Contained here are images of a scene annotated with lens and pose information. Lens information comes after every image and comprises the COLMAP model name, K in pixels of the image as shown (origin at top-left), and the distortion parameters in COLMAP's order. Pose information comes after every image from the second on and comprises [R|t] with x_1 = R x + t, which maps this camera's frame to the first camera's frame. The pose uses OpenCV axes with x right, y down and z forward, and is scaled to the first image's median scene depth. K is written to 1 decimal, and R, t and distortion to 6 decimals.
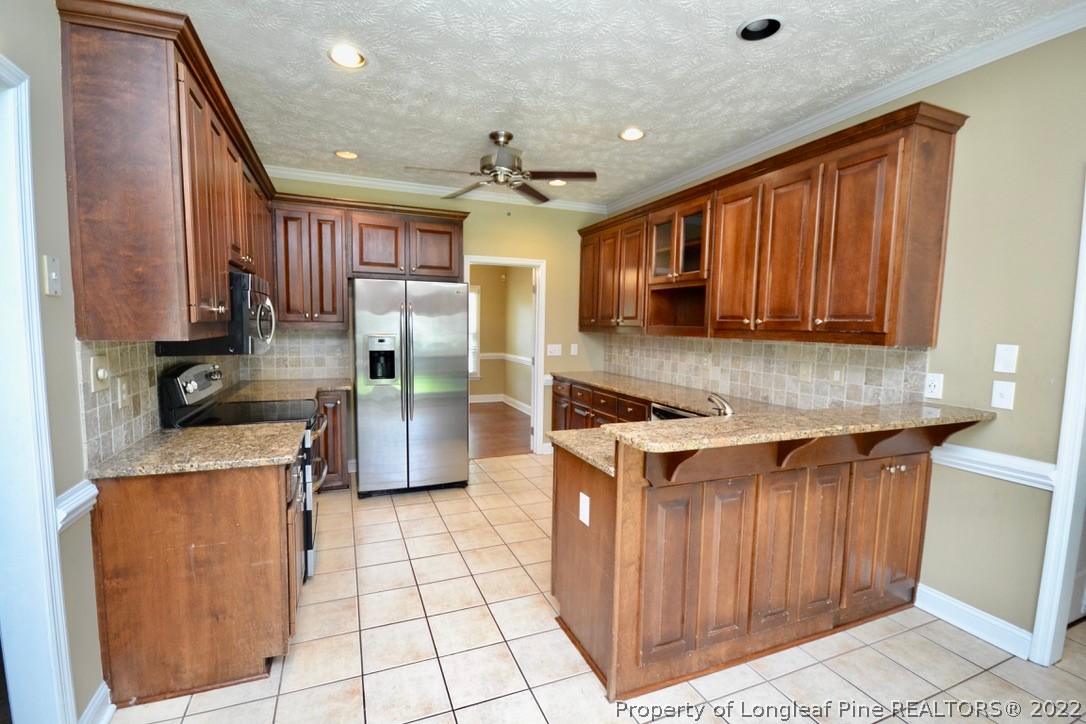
lens RADIAL K [[484.7, 0, 536.1], [0, 484.7, 365.0], [0, 0, 1]] dist [0.012502, -0.010879]
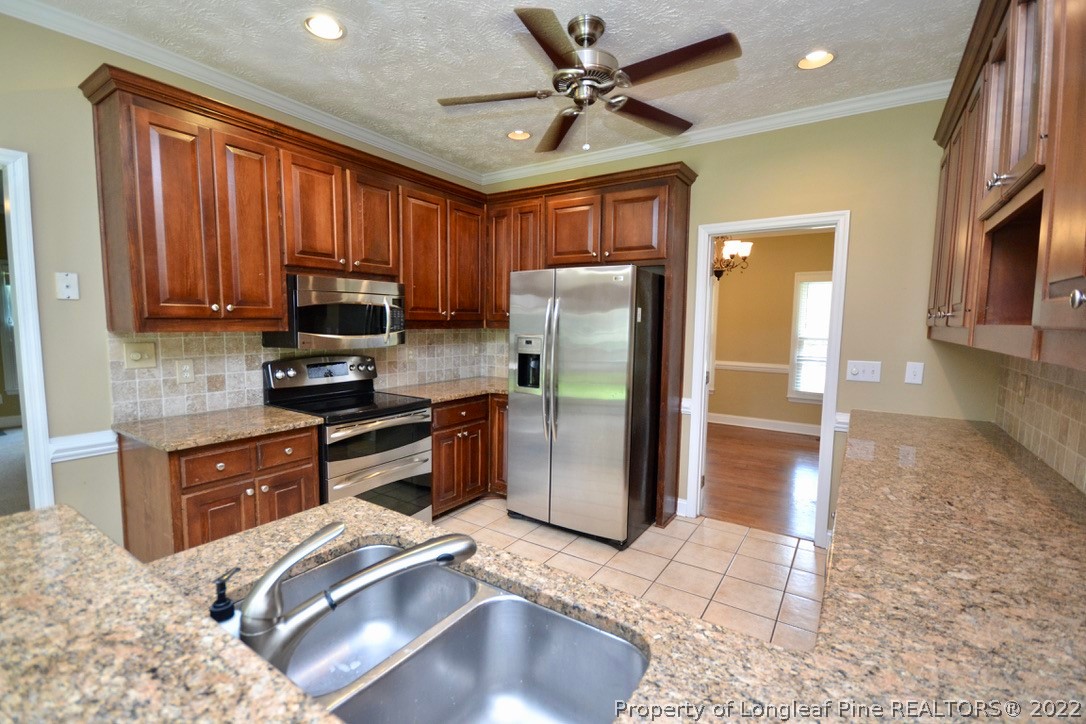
lens RADIAL K [[484.7, 0, 536.1], [0, 484.7, 365.0], [0, 0, 1]] dist [0.012502, -0.010879]
pose [[0.556546, 0.064410, -0.828316, 0.392616], [-0.073154, 0.996917, 0.028367, -0.034854], [0.827590, 0.044807, 0.559542, 0.528649]]
